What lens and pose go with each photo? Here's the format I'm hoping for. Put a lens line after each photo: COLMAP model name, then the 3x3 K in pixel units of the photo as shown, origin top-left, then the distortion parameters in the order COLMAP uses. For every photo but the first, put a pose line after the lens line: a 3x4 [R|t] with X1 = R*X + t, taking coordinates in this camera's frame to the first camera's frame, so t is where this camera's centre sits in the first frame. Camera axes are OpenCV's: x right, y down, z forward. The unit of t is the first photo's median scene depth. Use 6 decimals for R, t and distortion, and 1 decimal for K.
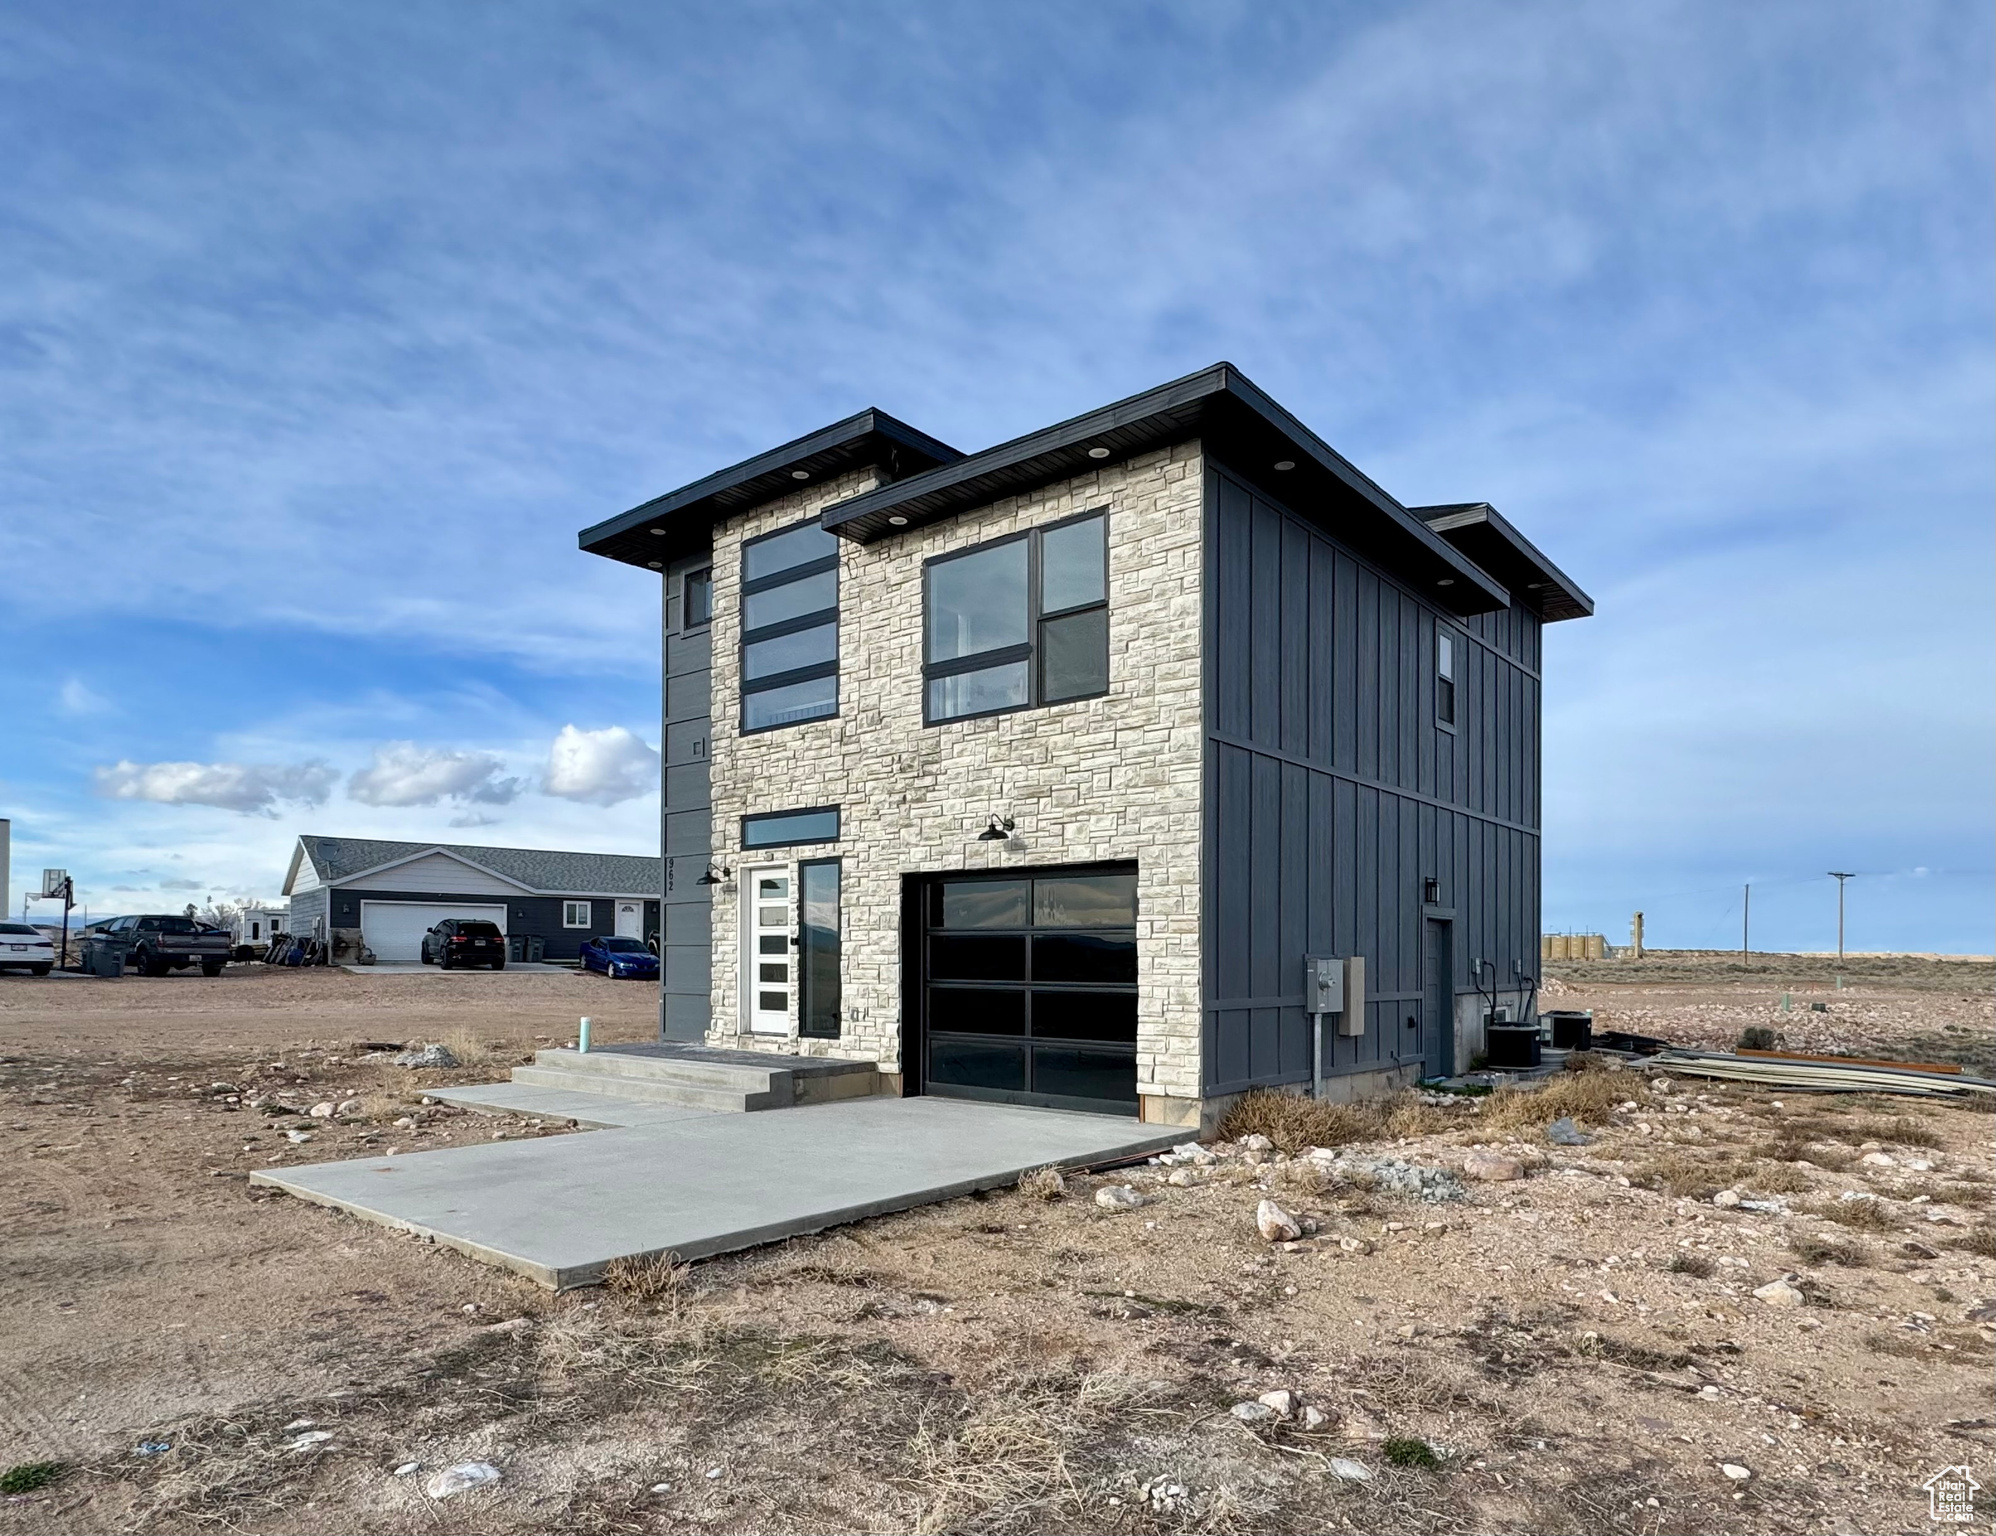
lens RADIAL K [[1151.4, 0, 1008.6], [0, 1151.4, 948.9], [0, 0, 1]] dist [0.005571, 0.002246]
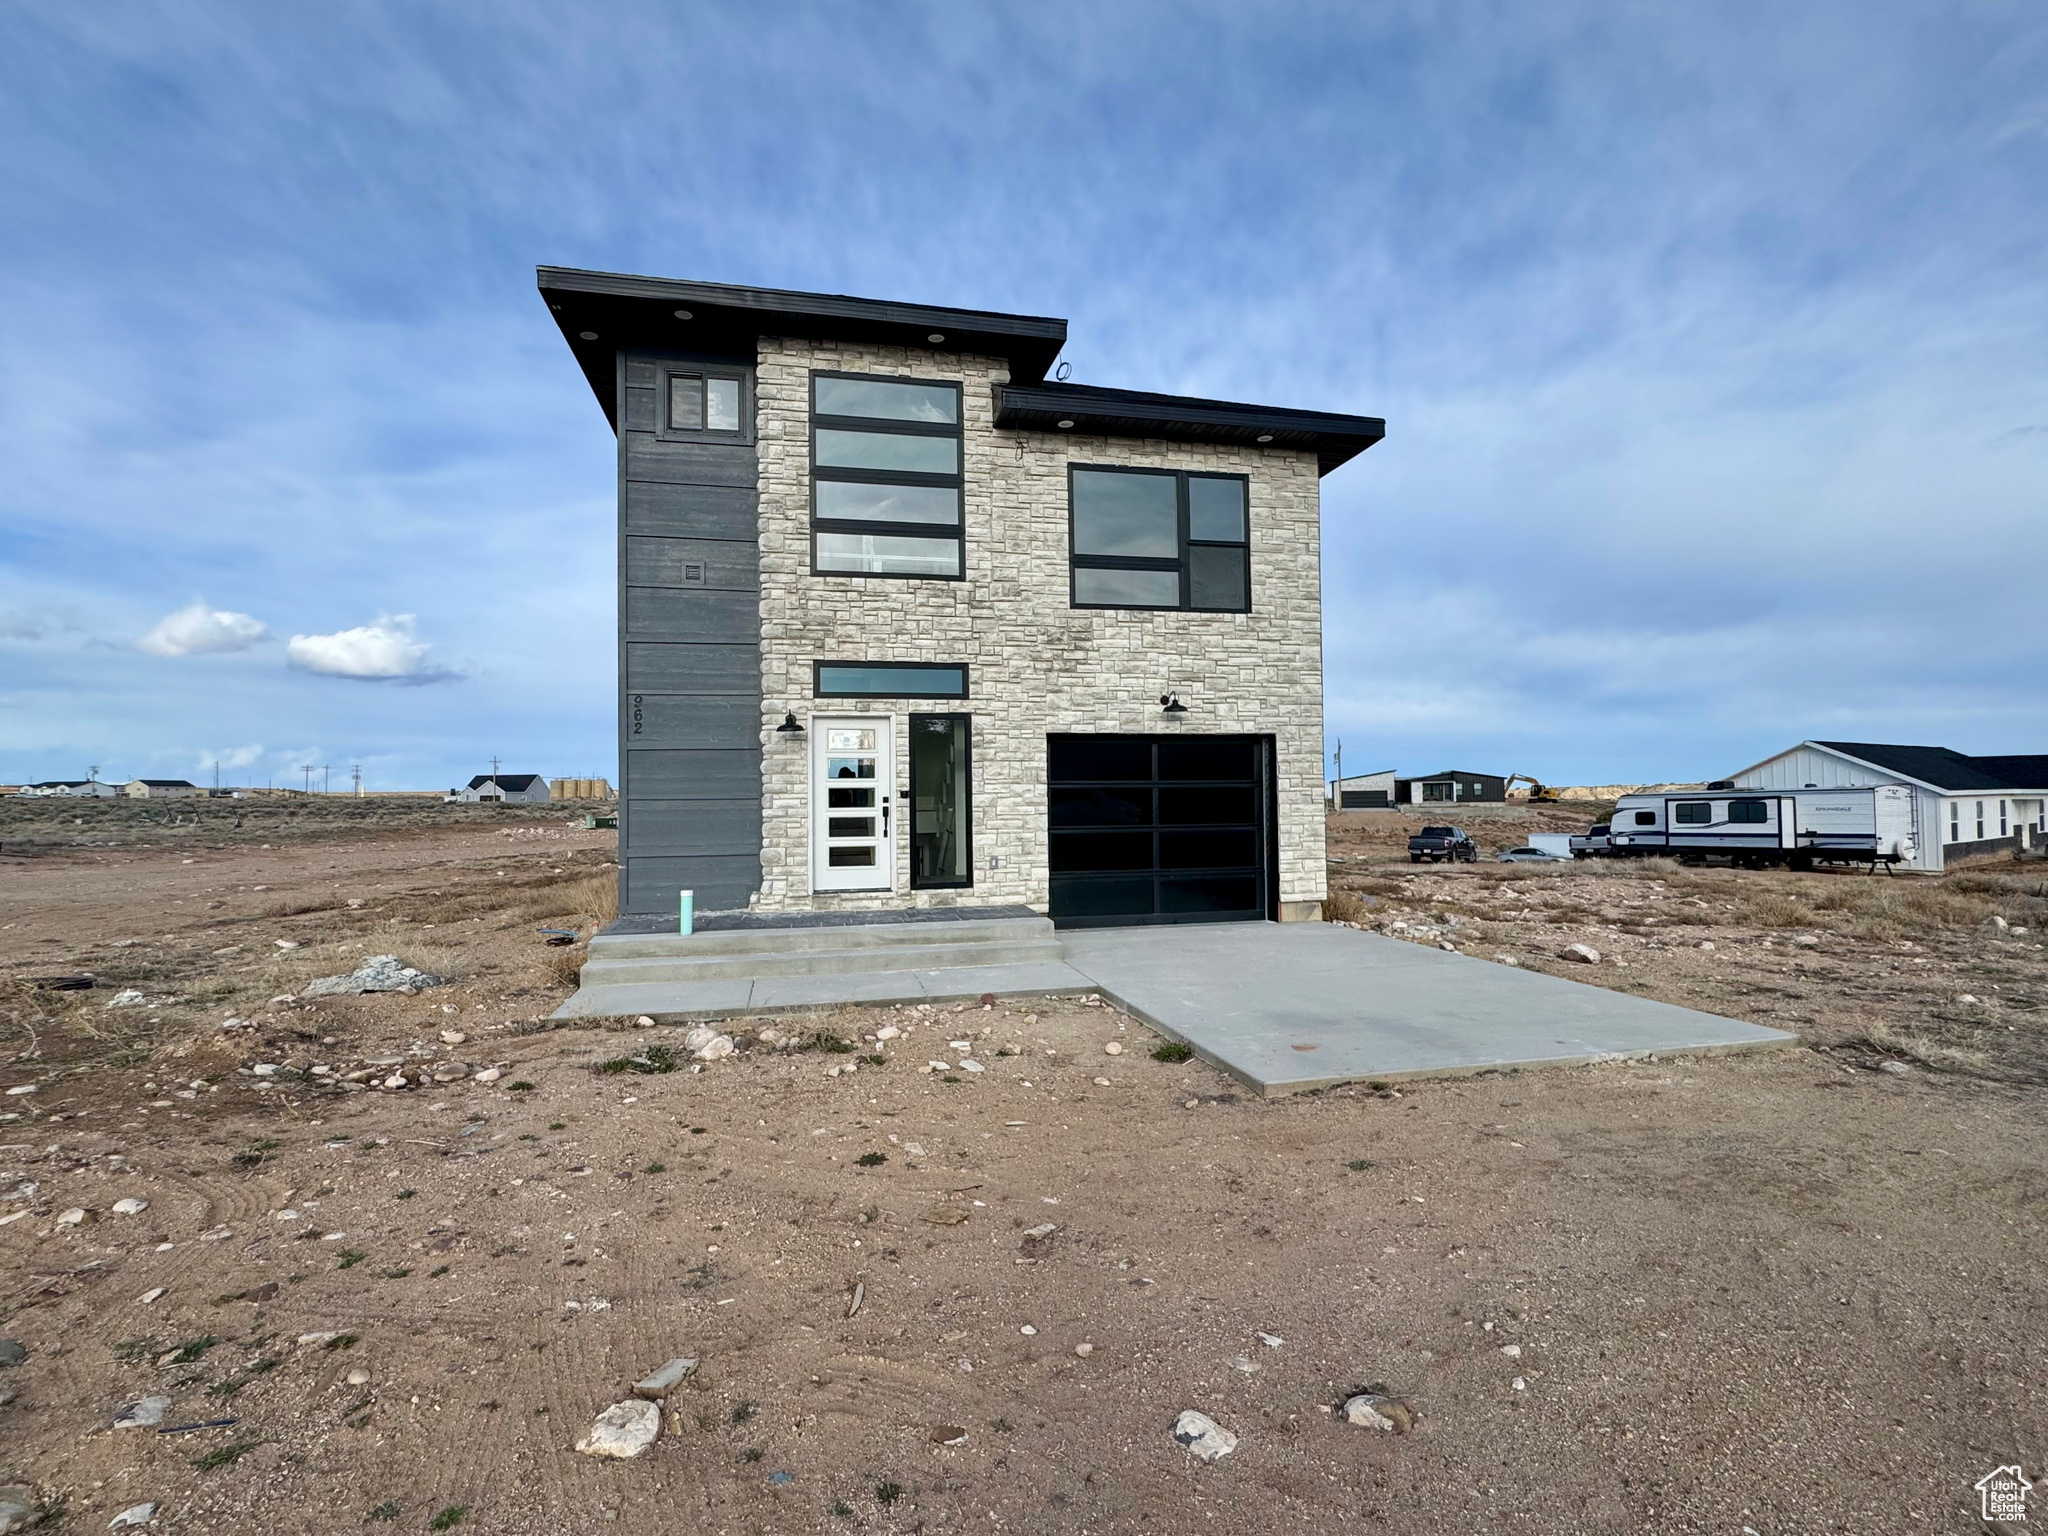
lens RADIAL K [[984.9, 0, 1028.1], [0, 984.9, 772.6], [0, 0, 1]] dist [0.003523, 0.001939]
pose [[0.615574, 0.009887, 0.788017, -0.847891], [0.006545, 0.999823, -0.017657, -0.010237], [-0.788052, 0.016026, 0.615400, 0.419053]]
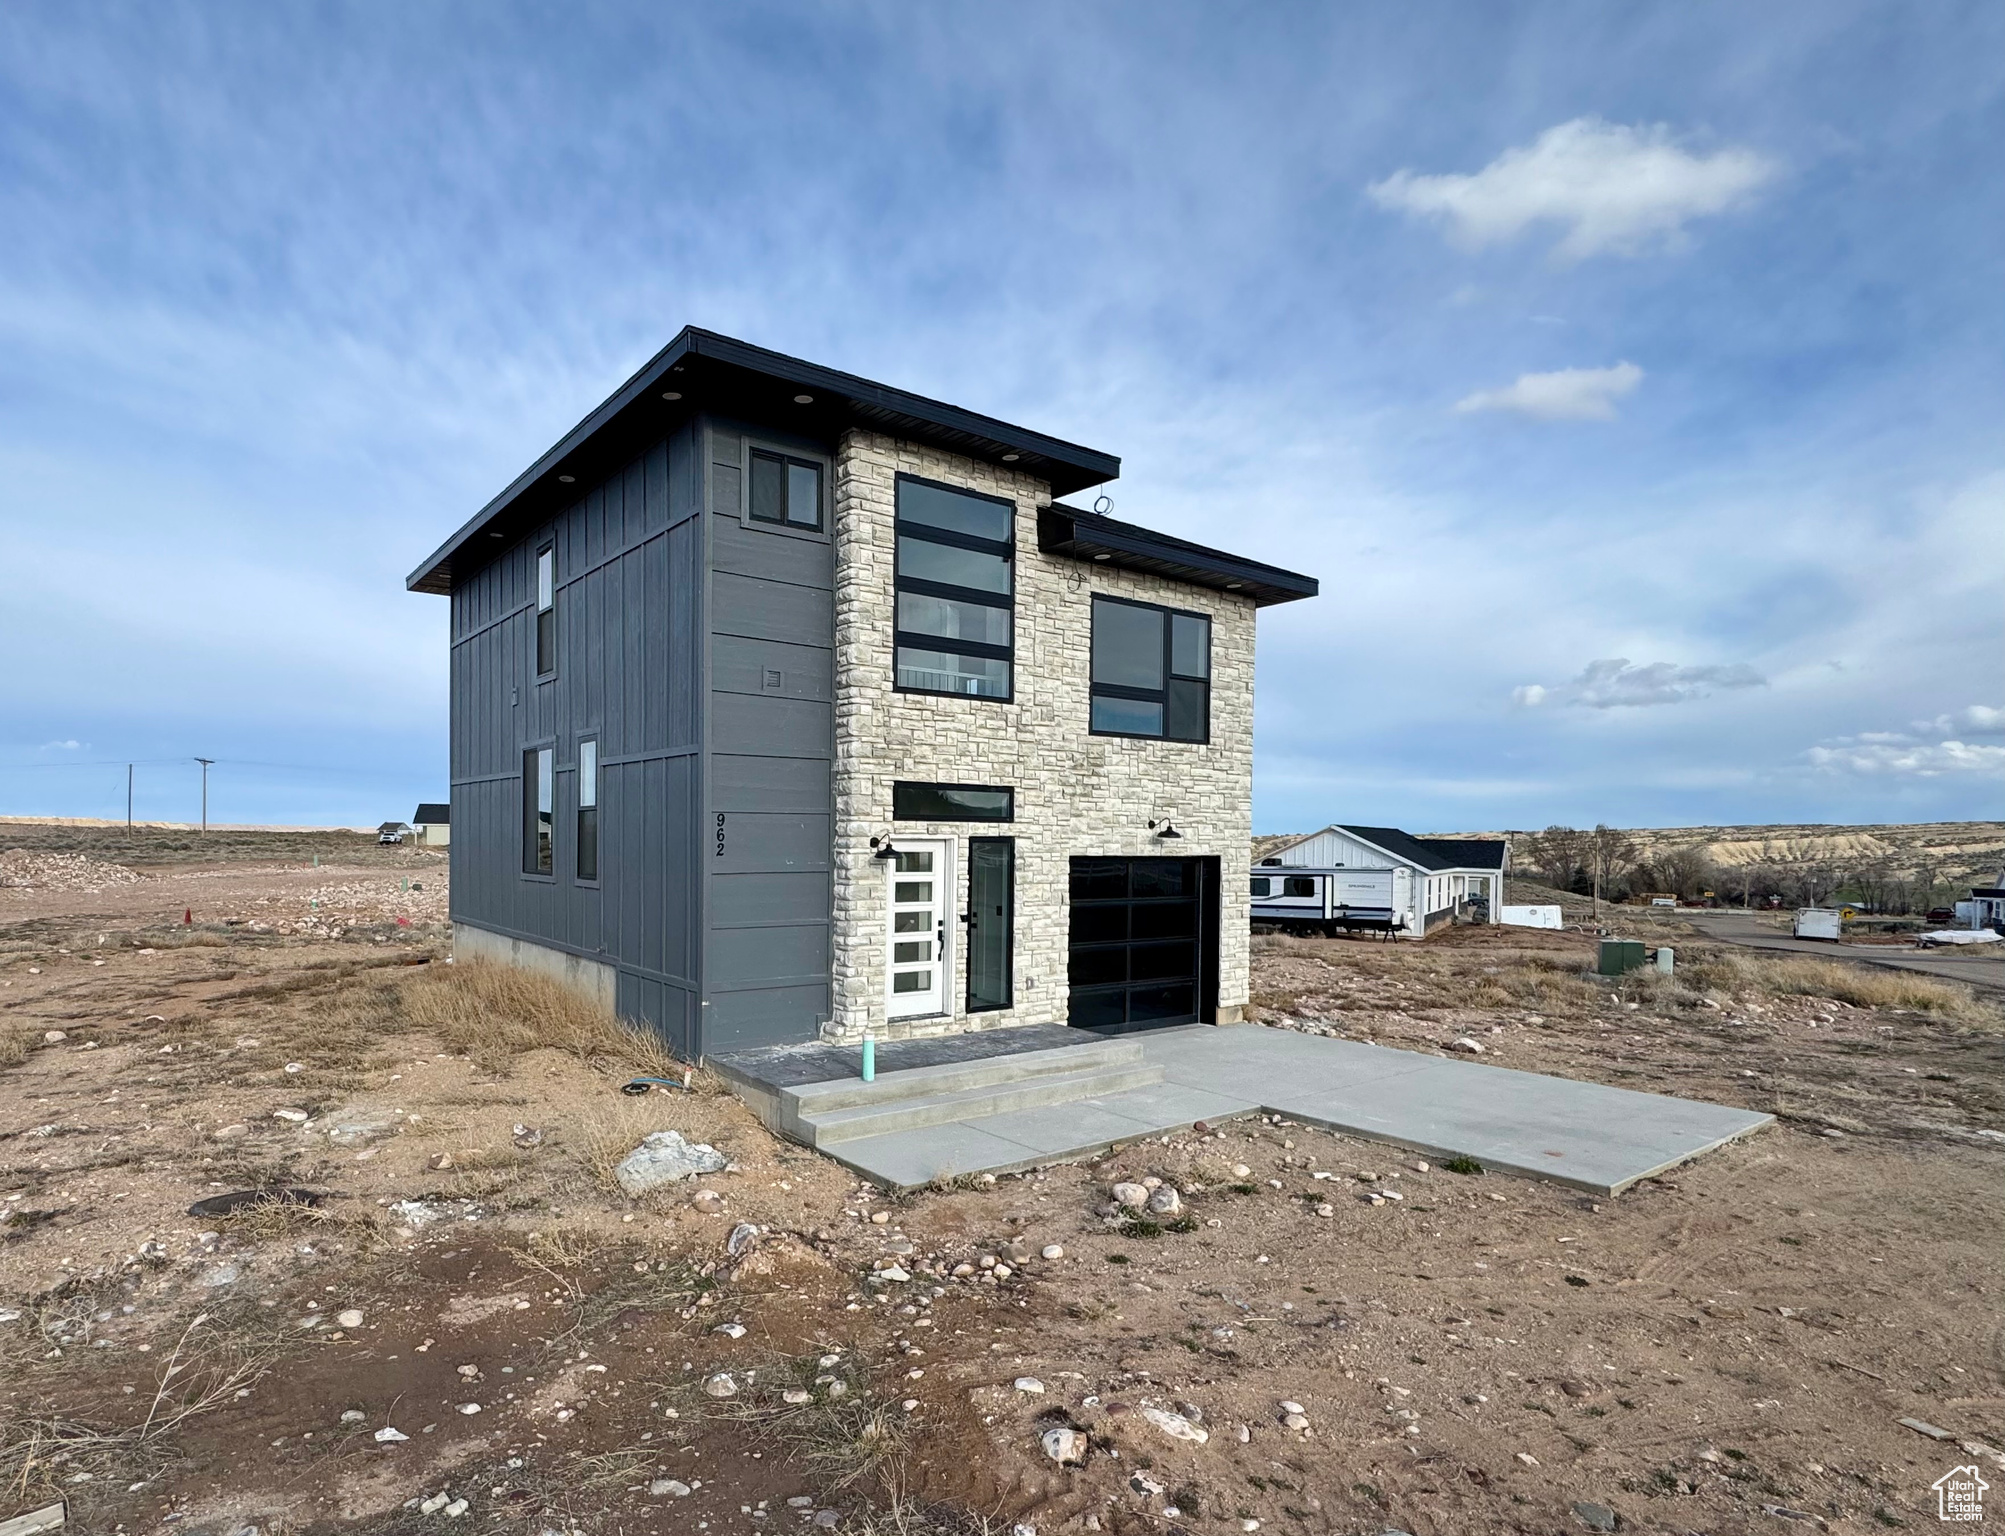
lens RADIAL K [[1095.8, 0, 861.1], [0, 1095.8, 865.3], [0, 0, 1]] dist [-0.004742, -0.002498]
pose [[0.271726, -0.025817, 0.962028, -1.191901], [-0.018709, 0.999309, 0.032102, -0.086359], [-0.962193, -0.026721, 0.271055, 0.890151]]
